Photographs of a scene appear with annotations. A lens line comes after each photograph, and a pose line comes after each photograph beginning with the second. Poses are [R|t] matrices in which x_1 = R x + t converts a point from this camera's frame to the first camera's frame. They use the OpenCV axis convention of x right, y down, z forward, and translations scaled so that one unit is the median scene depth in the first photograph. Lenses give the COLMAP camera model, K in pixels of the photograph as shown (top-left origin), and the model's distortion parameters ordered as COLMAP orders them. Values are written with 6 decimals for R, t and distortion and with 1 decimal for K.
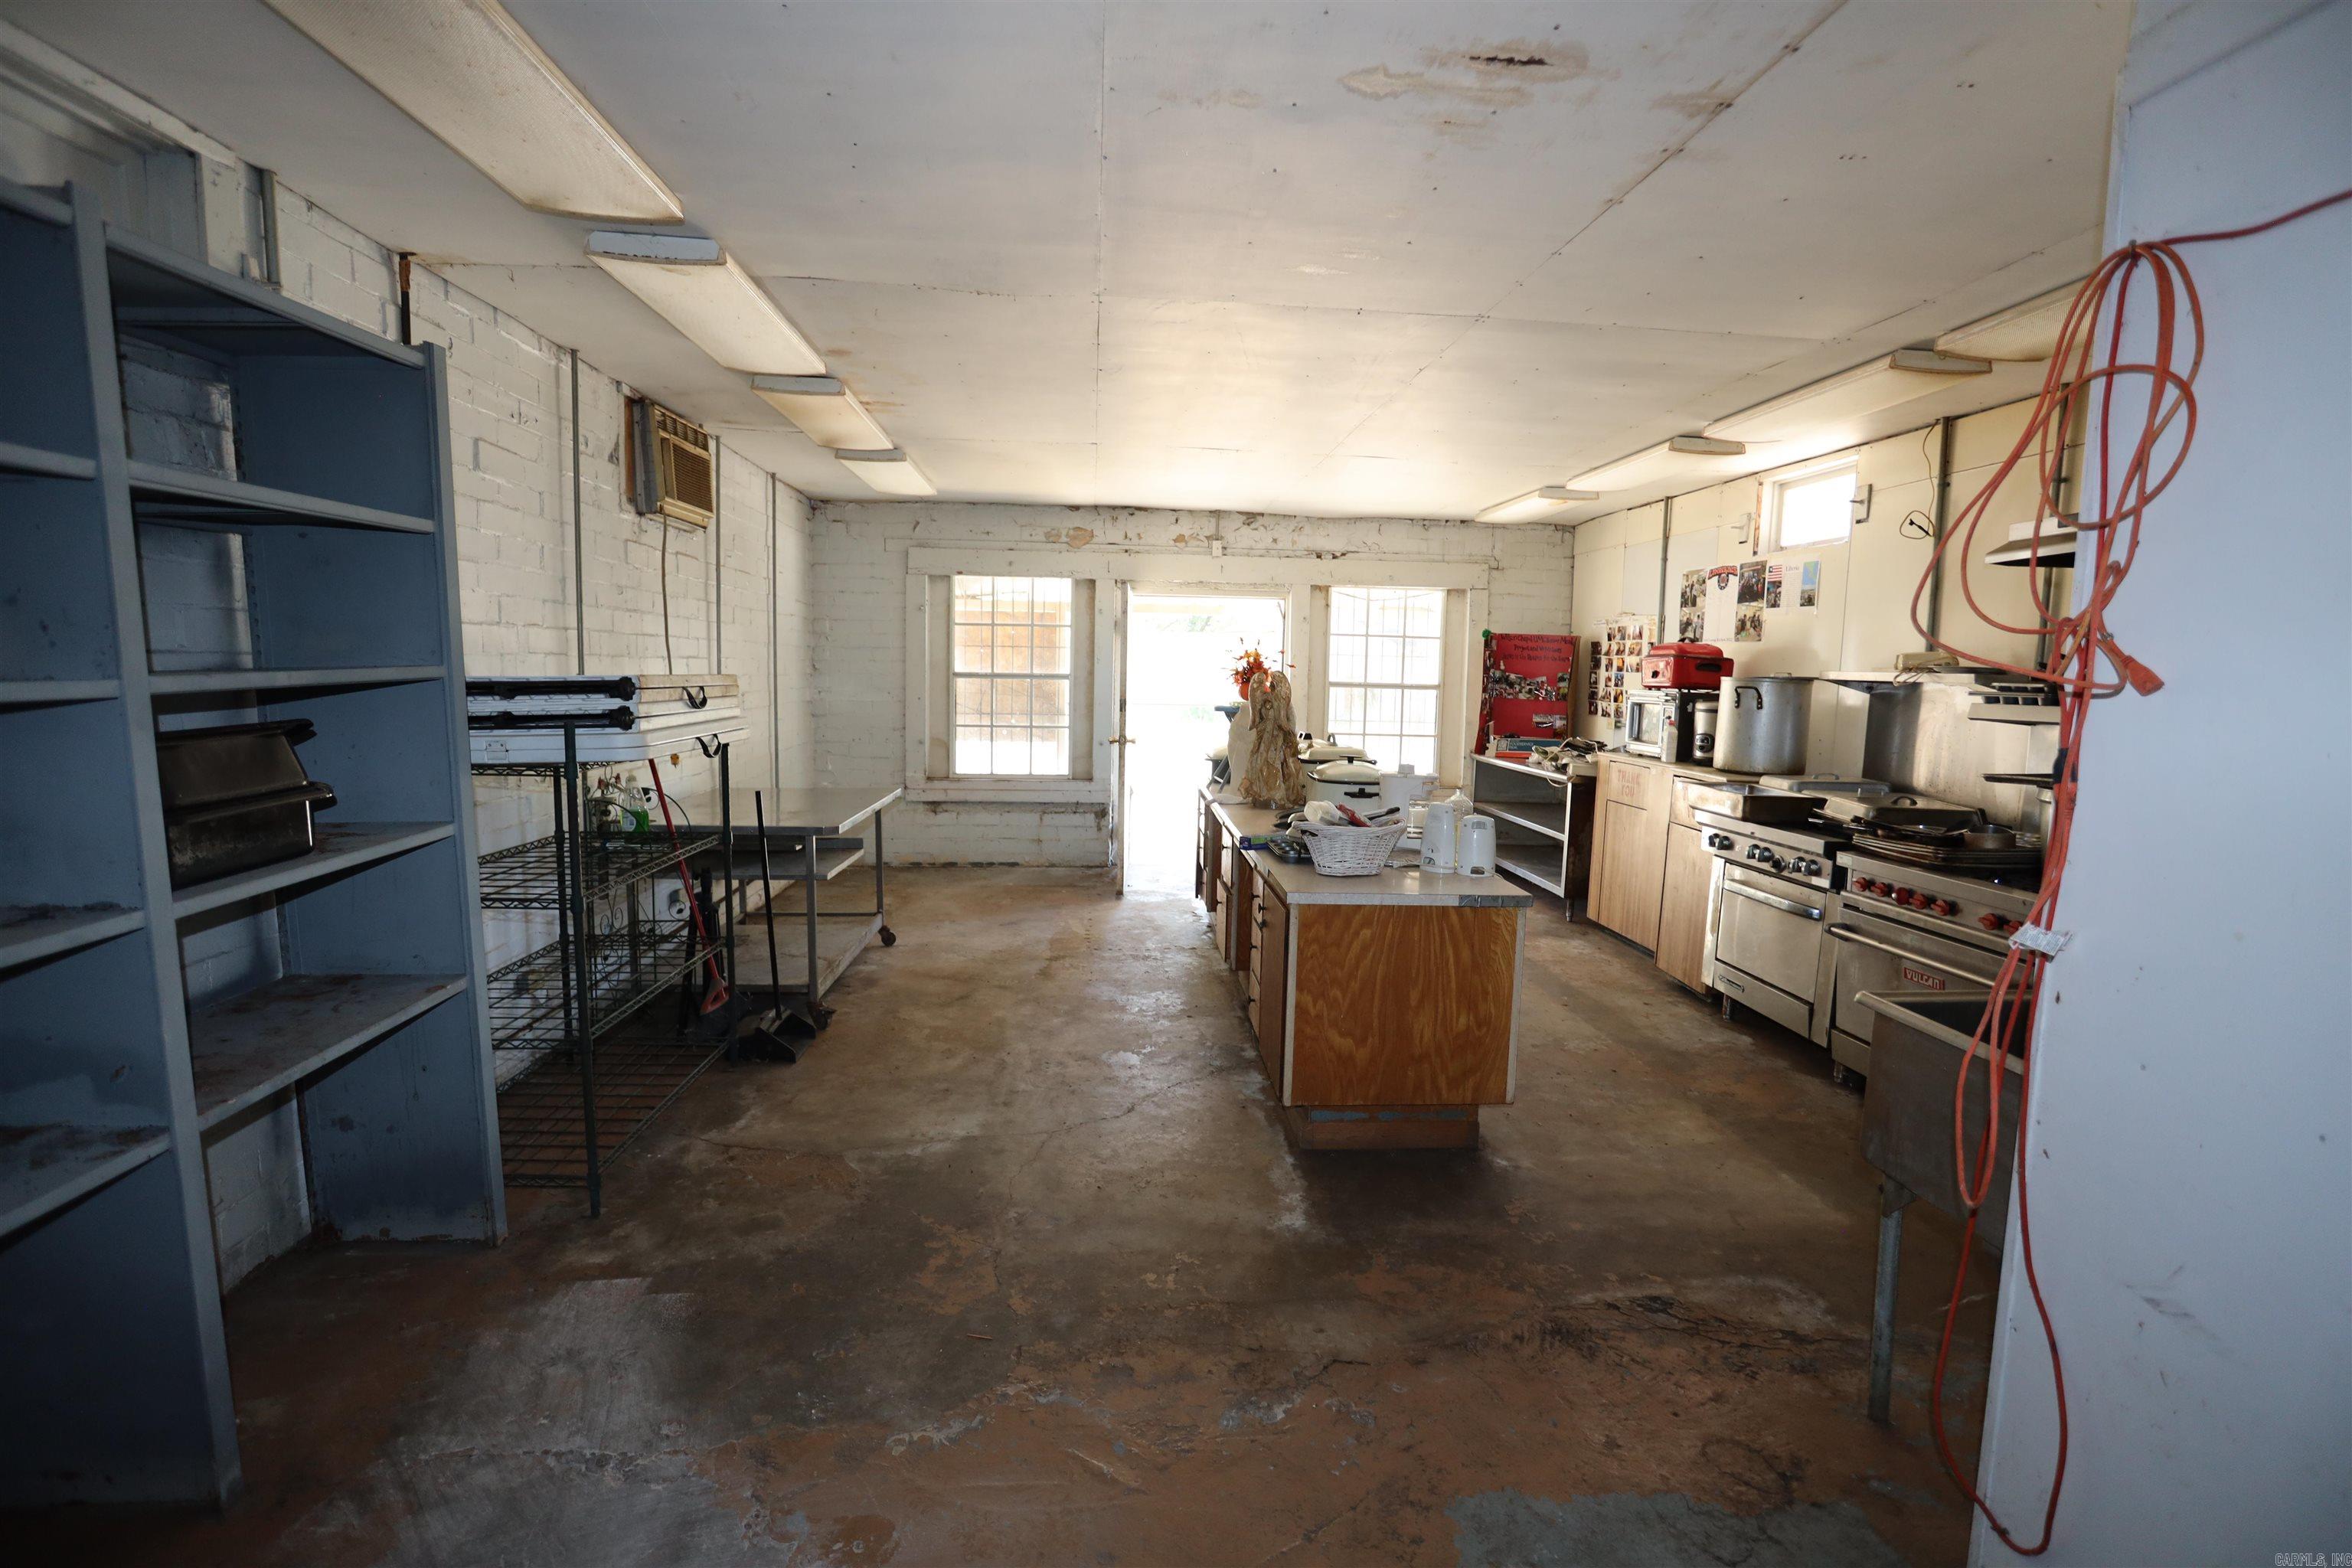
lens RADIAL K [[1151.0, 0, 1189.6], [0, 1151.0, 790.1], [0, 0, 1]] dist [-0.066010, 0.028401]
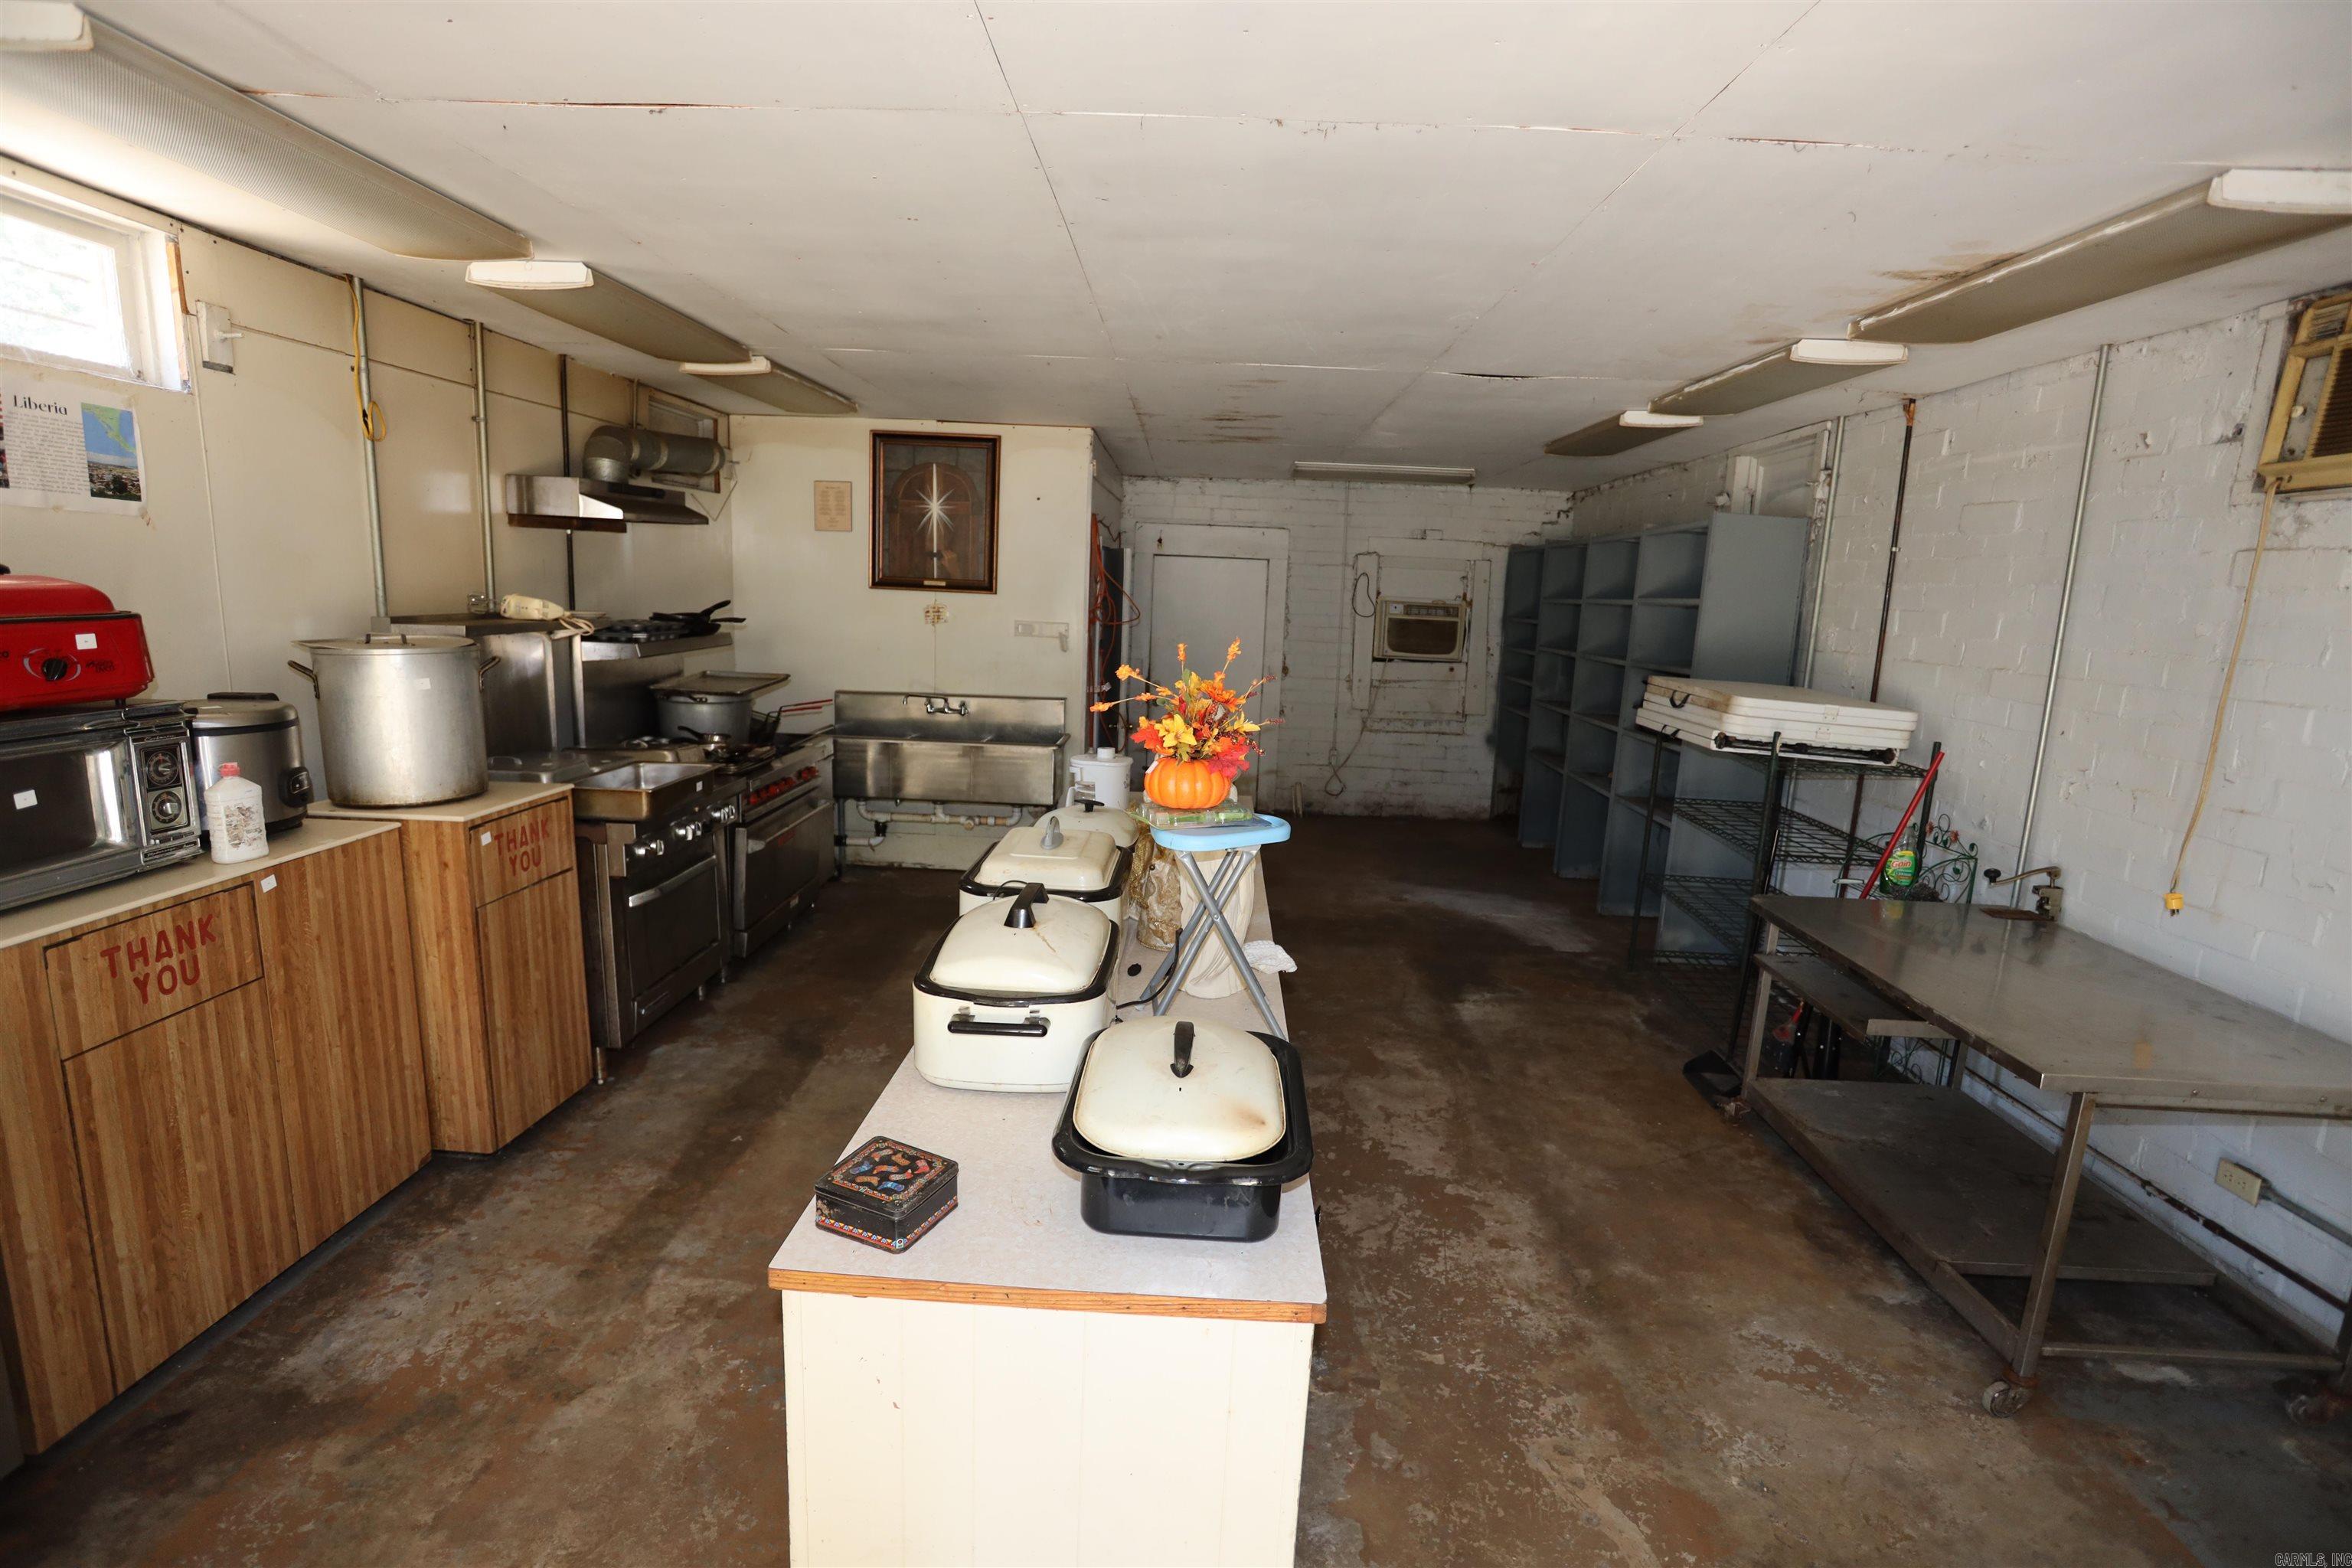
lens RADIAL K [[1151.0, 0, 1188.4], [0, 1151.0, 783.3], [0, 0, 1]] dist [-0.066010, 0.028401]
pose [[-0.993150, -0.080190, 0.084991, 0.029451], [-0.053553, 0.958831, 0.278881, -0.250385], [-0.103855, 0.272419, -0.956557, 1.784586]]
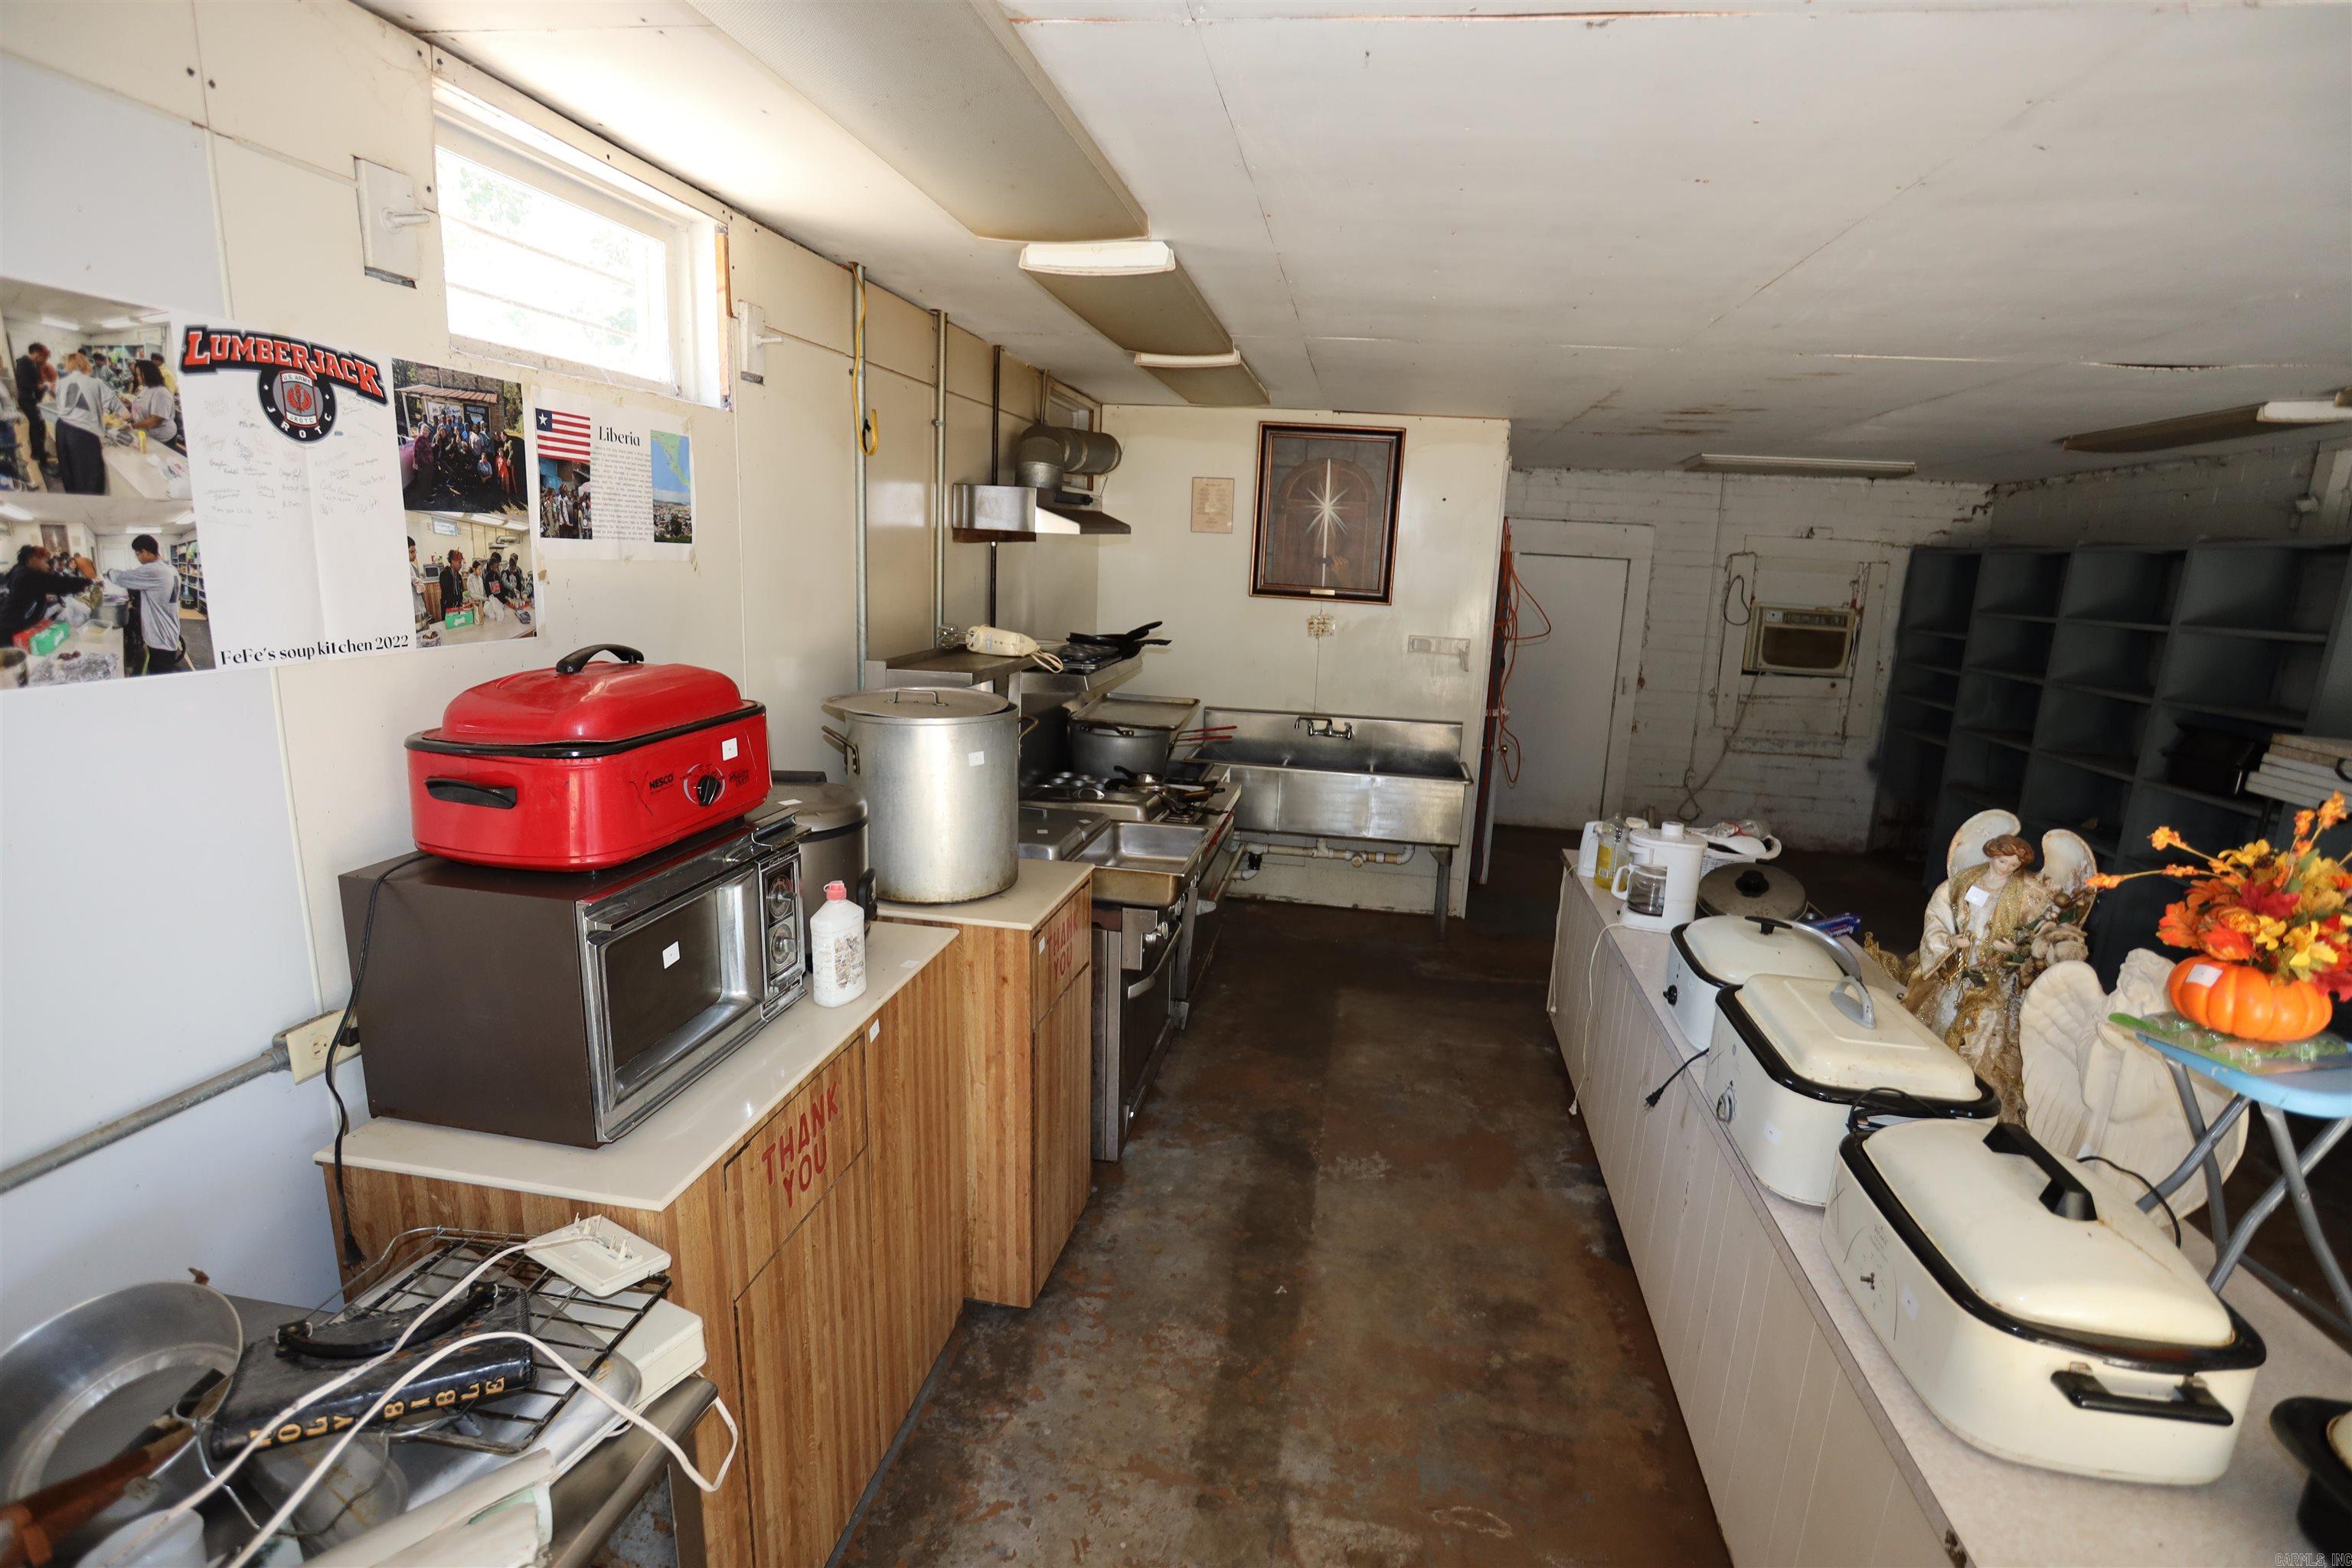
lens RADIAL K [[1151.0, 0, 1190.6], [0, 1151.0, 785.7], [0, 0, 1]] dist [-0.066010, 0.028401]
pose [[-0.969319, -0.113765, 0.217896, 0.319513], [-0.041161, 0.949058, 0.312403, -0.265252], [-0.242337, 0.293849, -0.924622, 1.677897]]
